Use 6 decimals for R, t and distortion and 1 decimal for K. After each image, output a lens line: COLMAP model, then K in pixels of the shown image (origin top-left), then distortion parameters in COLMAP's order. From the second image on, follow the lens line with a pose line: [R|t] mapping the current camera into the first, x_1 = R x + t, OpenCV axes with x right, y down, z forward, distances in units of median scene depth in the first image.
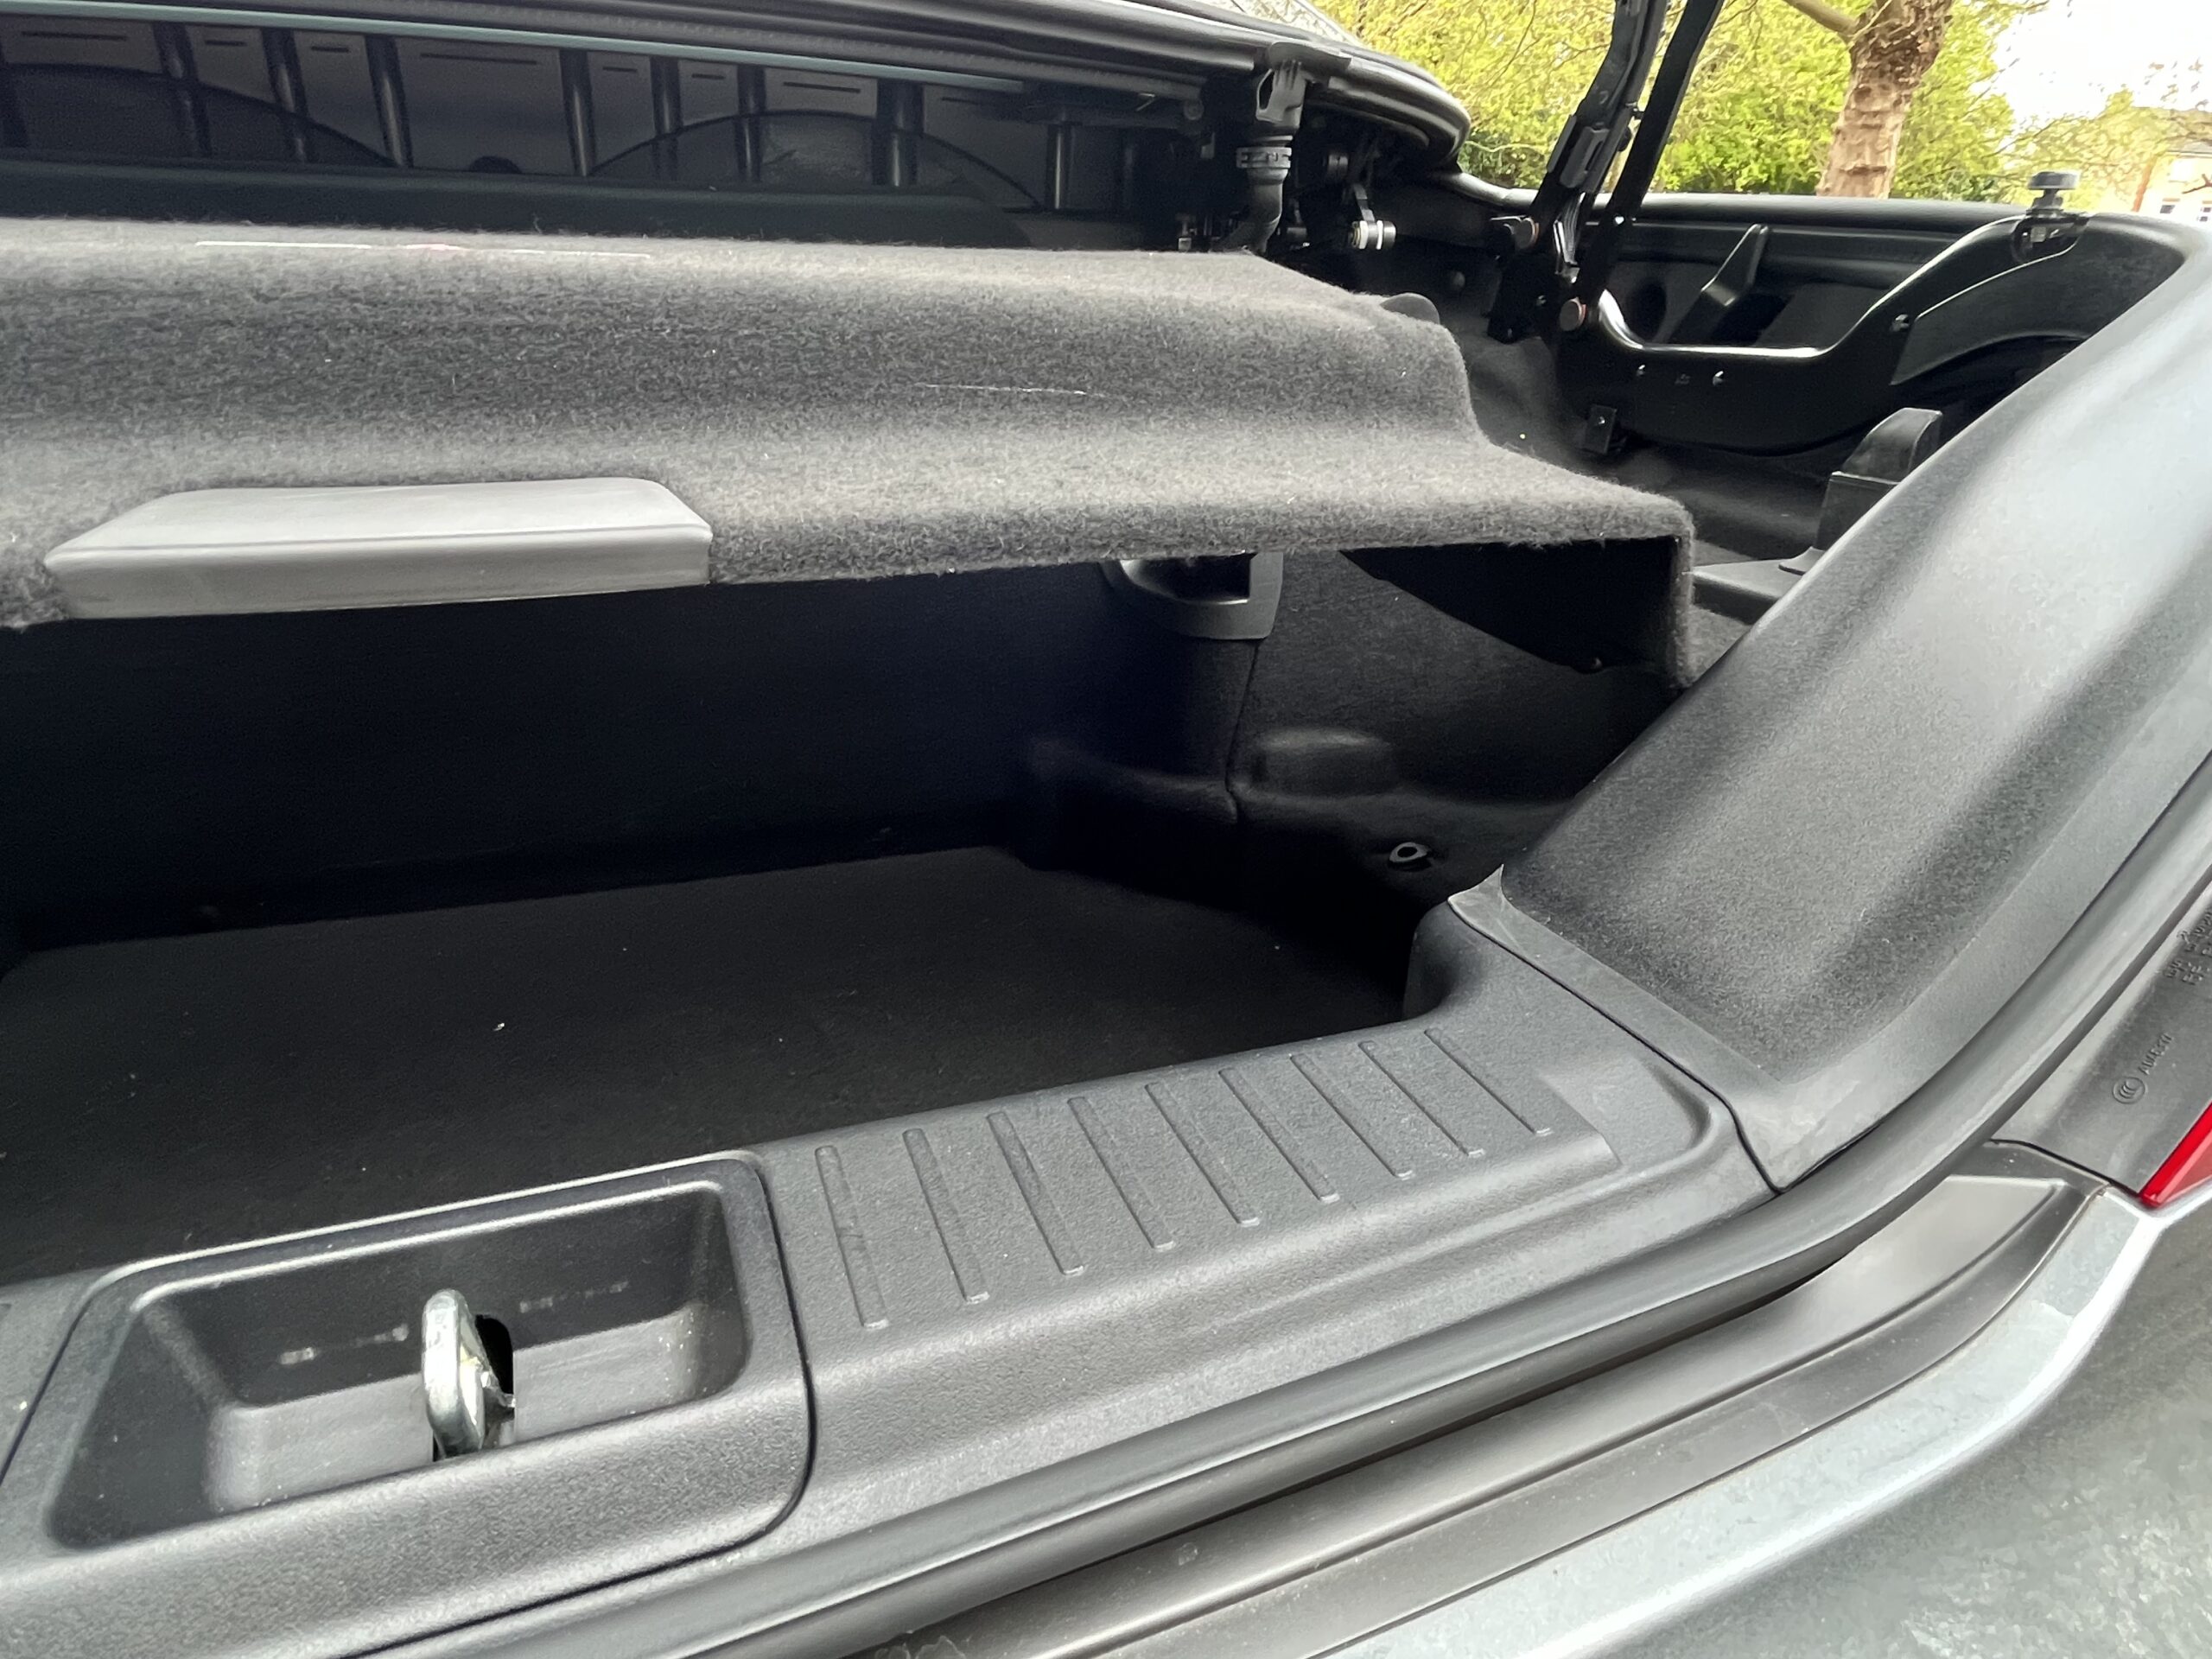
lens RADIAL K [[1260.1, 0, 1062.9], [0, 1260.1, 813.0], [0, 0, 1]] dist [0.001568, -0.004031]
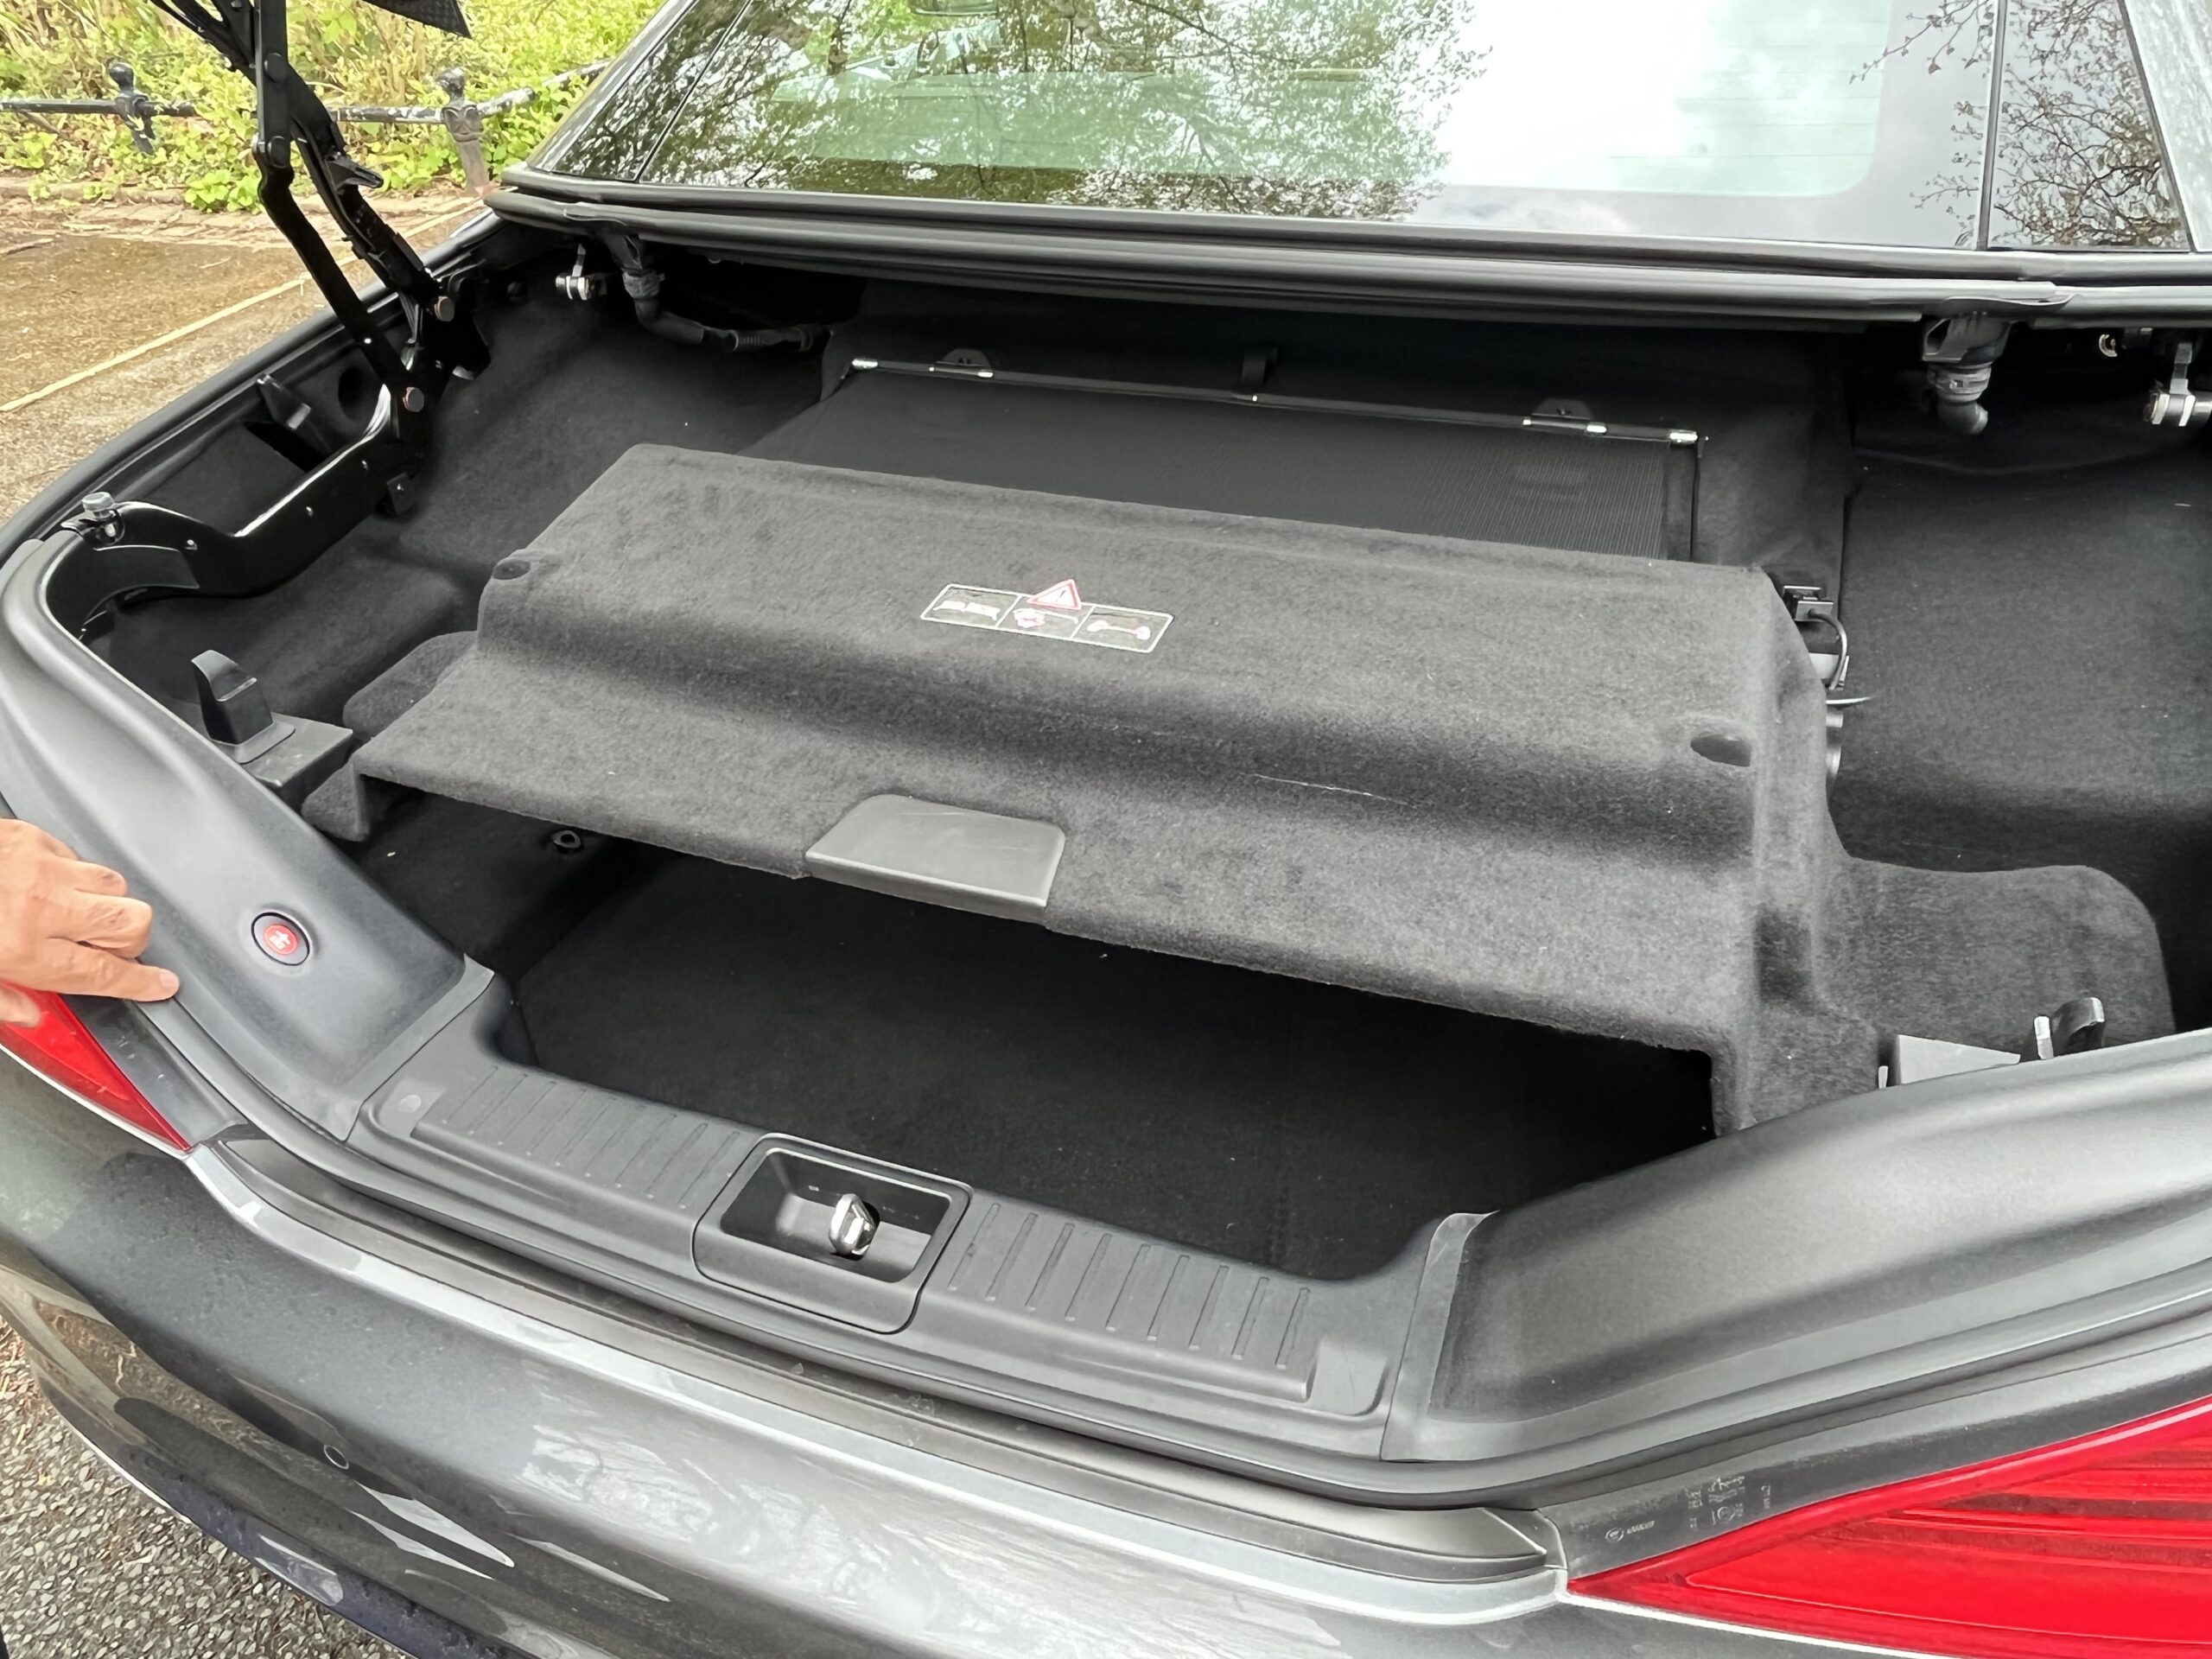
lens RADIAL K [[1532.0, 0, 1092.4], [0, 1532.0, 822.1], [0, 0, 1]] dist [0.007635, -0.002556]
pose [[0.759634, 0.325383, -0.563101, 0.943229], [-0.200275, 0.940803, 0.273459, -0.867982], [0.618746, -0.094953, 0.779832, -0.726969]]
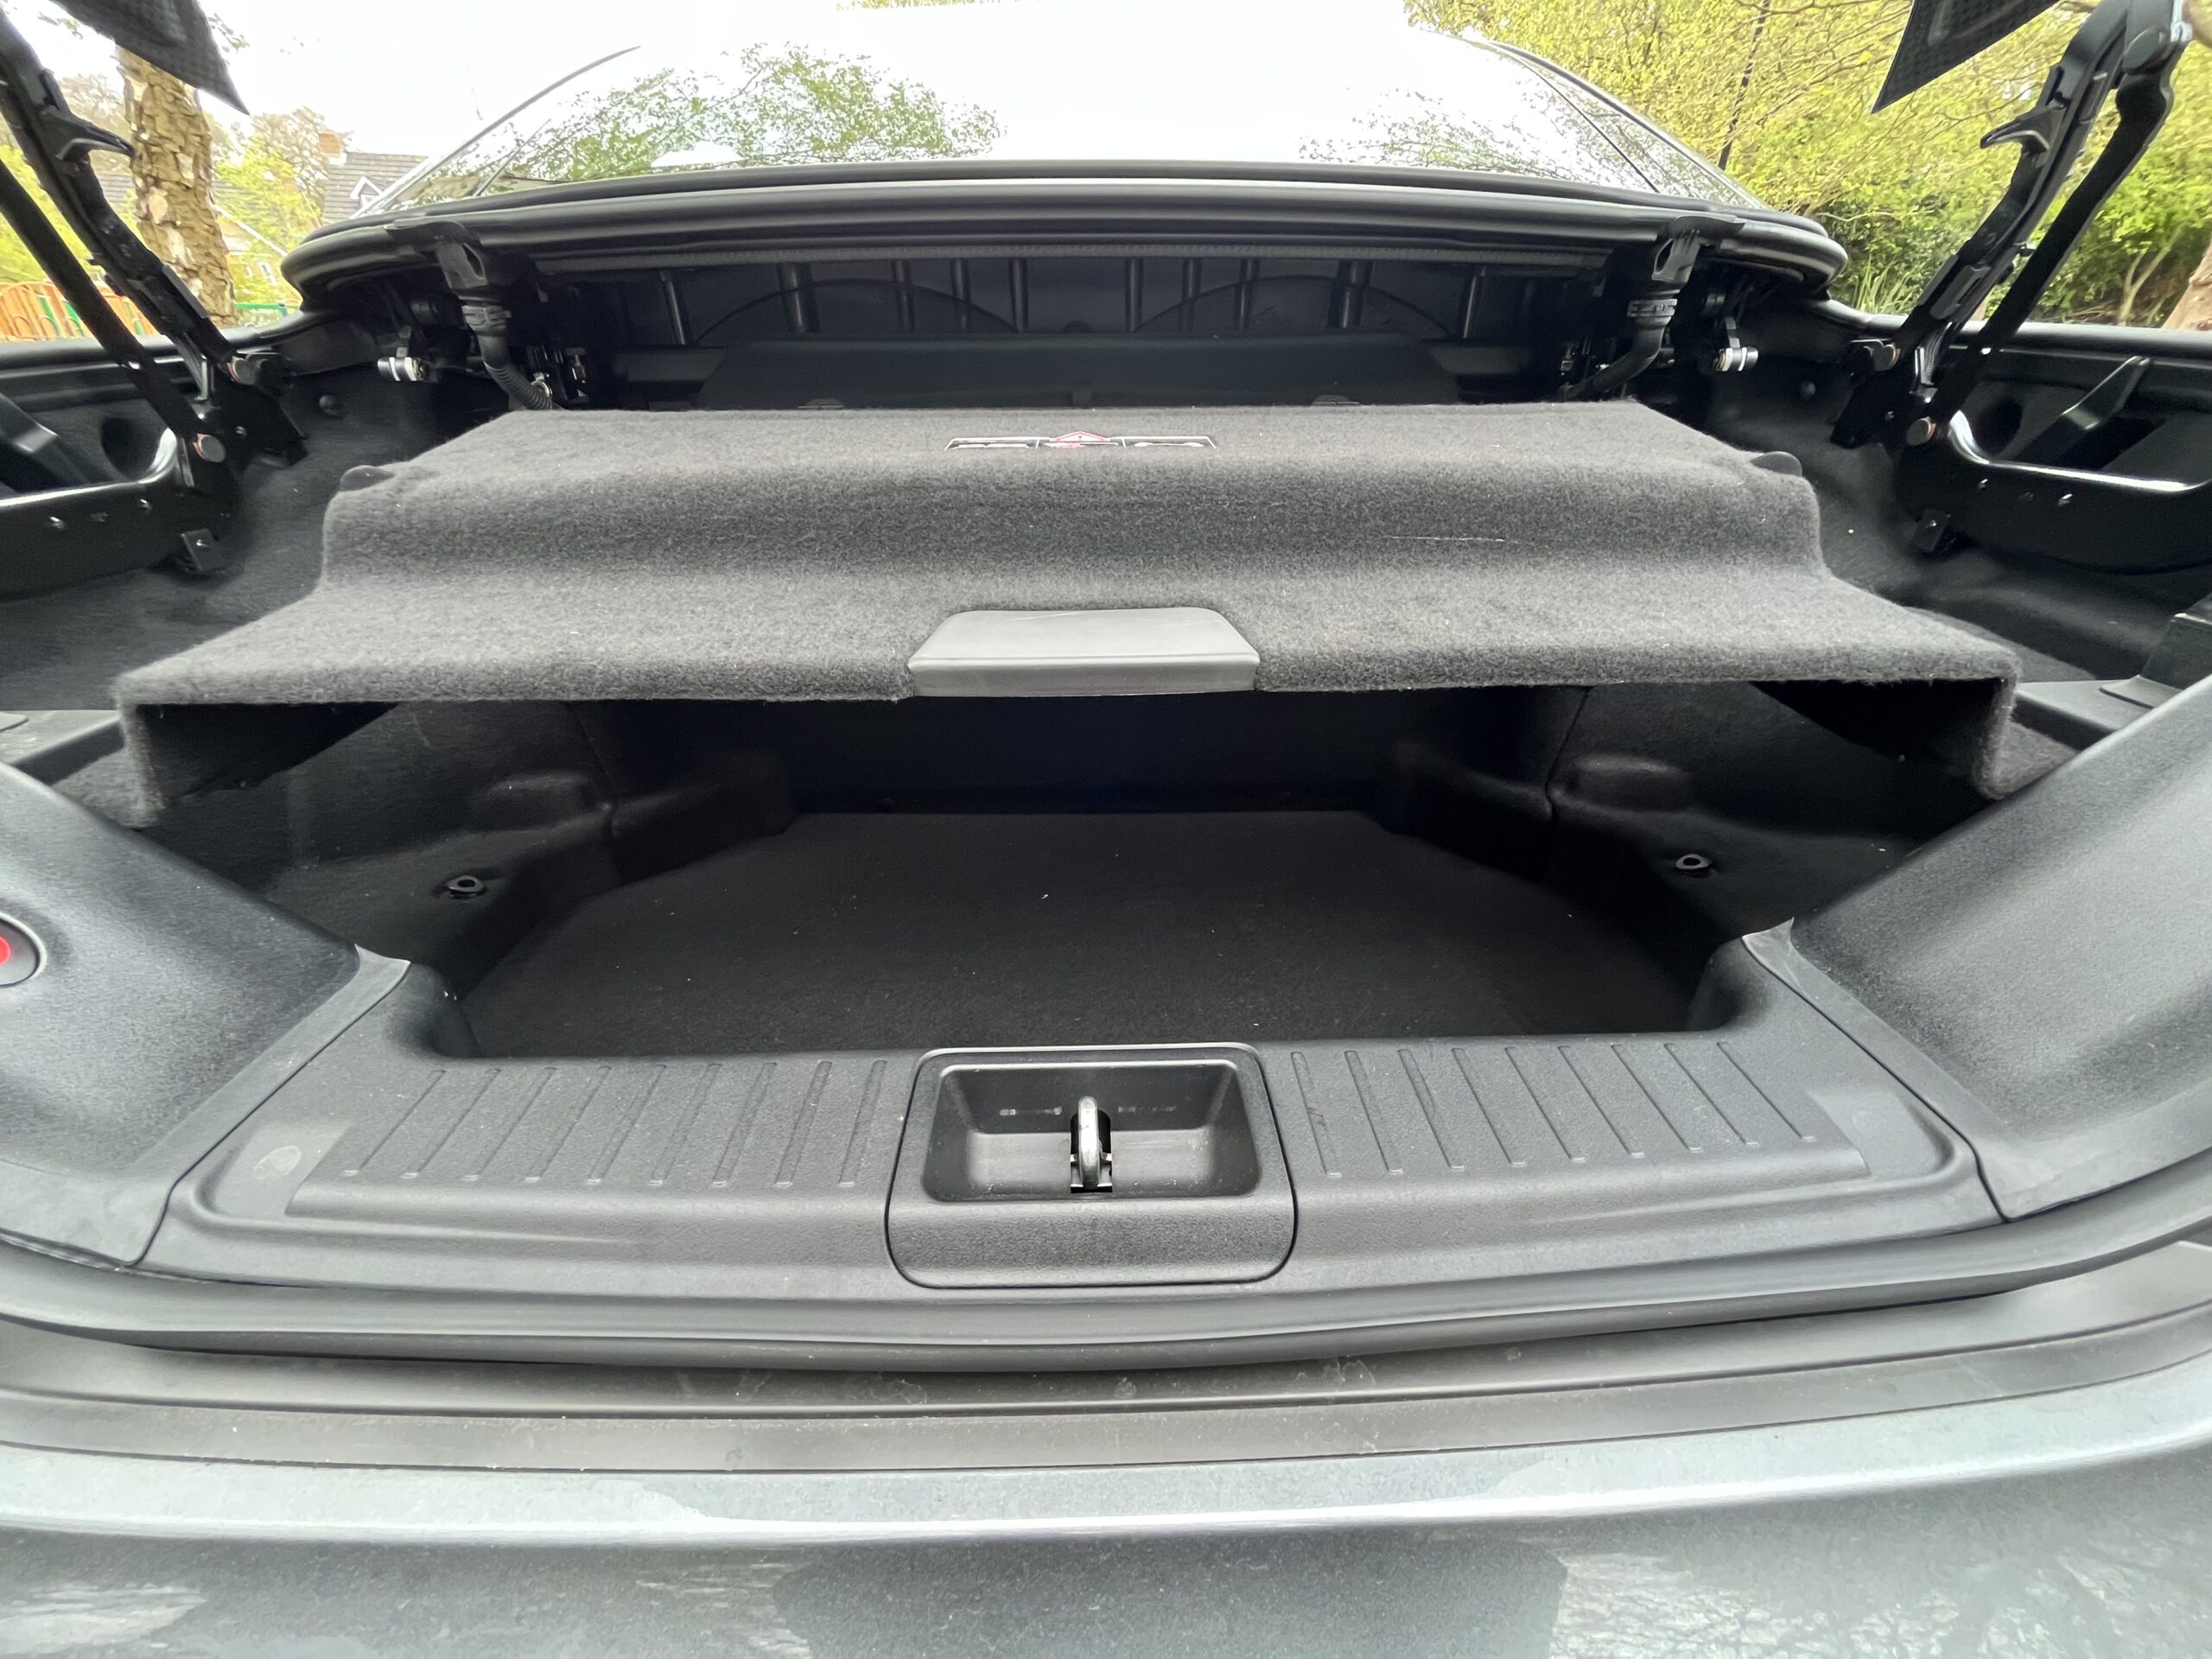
lens RADIAL K [[879.5, 0, 1106.8], [0, 879.5, 827.1], [0, 0, 1]] dist [-0.004555, 0.001031]
pose [[0.949374, 0.123011, -0.289062, -0.095712], [-0.095258, 0.989549, 0.108249, -0.095177], [0.299357, -0.075233, 0.951170, -0.109907]]
